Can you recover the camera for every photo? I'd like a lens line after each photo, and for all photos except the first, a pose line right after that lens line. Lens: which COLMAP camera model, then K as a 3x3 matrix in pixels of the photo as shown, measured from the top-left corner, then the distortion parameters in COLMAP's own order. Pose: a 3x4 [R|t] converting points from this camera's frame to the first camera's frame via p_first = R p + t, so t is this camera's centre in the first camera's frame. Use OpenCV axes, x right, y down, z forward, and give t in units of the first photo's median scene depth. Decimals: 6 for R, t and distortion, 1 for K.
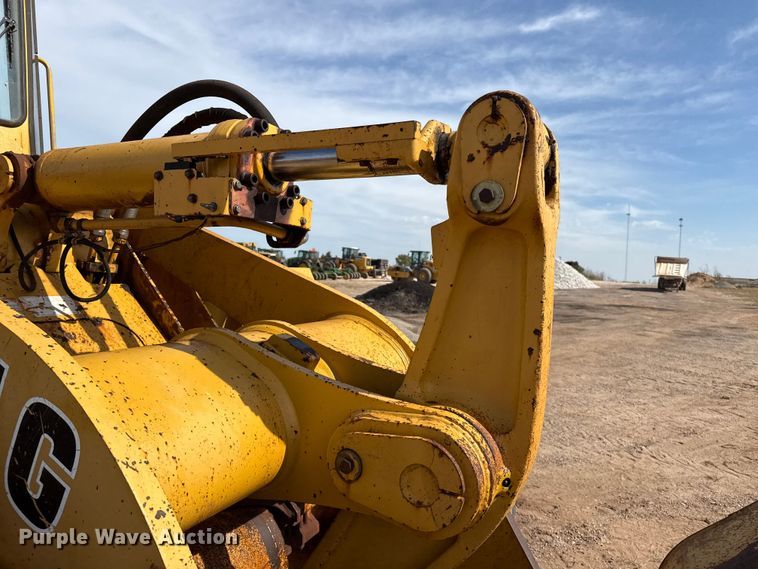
lens RADIAL K [[528.8, 0, 382.9], [0, 528.8, 291.9], [0, 0, 1]] dist [0.044203, -0.053958]
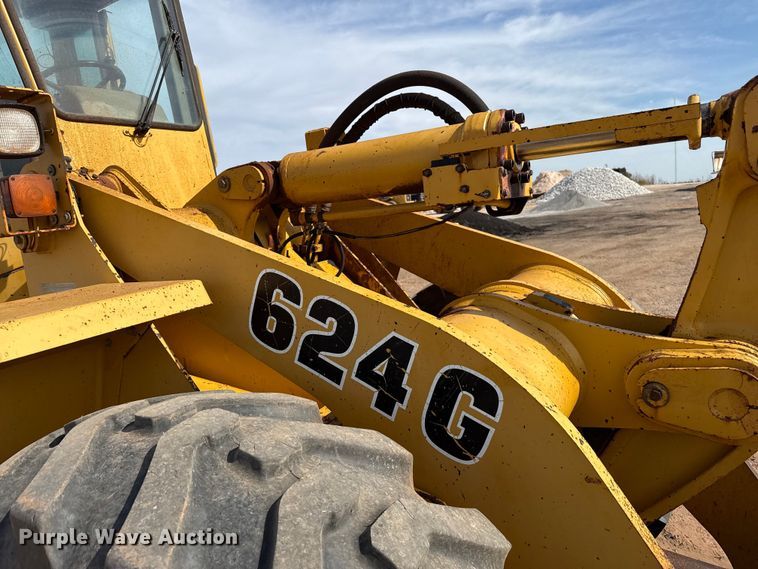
lens RADIAL K [[523.8, 0, 379.0], [0, 523.8, 284.5], [0, 0, 1]] dist [0.079335, -0.106687]
pose [[0.989517, -0.113260, -0.089605, -0.338709], [0.122341, 0.987092, 0.103353, -0.079824], [0.076743, -0.113232, 0.990600, -0.146754]]
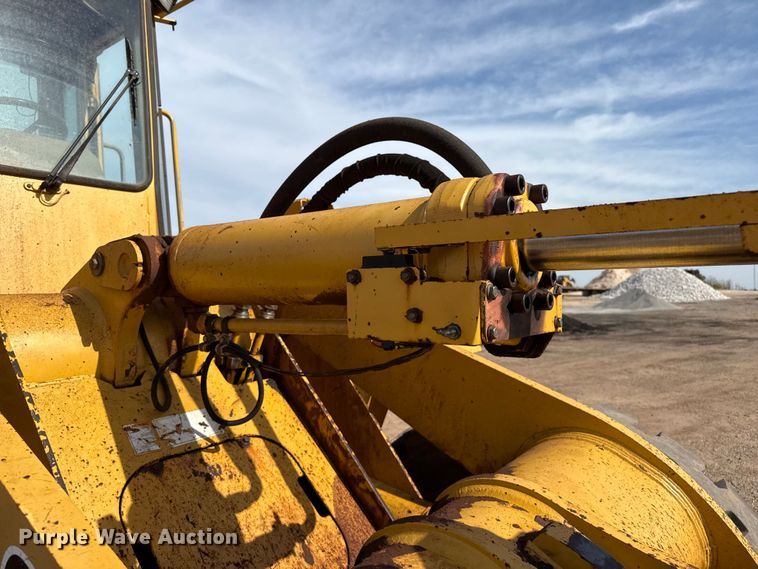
lens RADIAL K [[528.8, 0, 382.9], [0, 528.8, 291.9], [0, 0, 1]] dist [0.044203, -0.053958]
pose [[0.983700, -0.041882, -0.174871, -0.208333], [0.035798, 0.998644, -0.037805, -0.132012], [0.176217, 0.030928, 0.983865, 0.291196]]
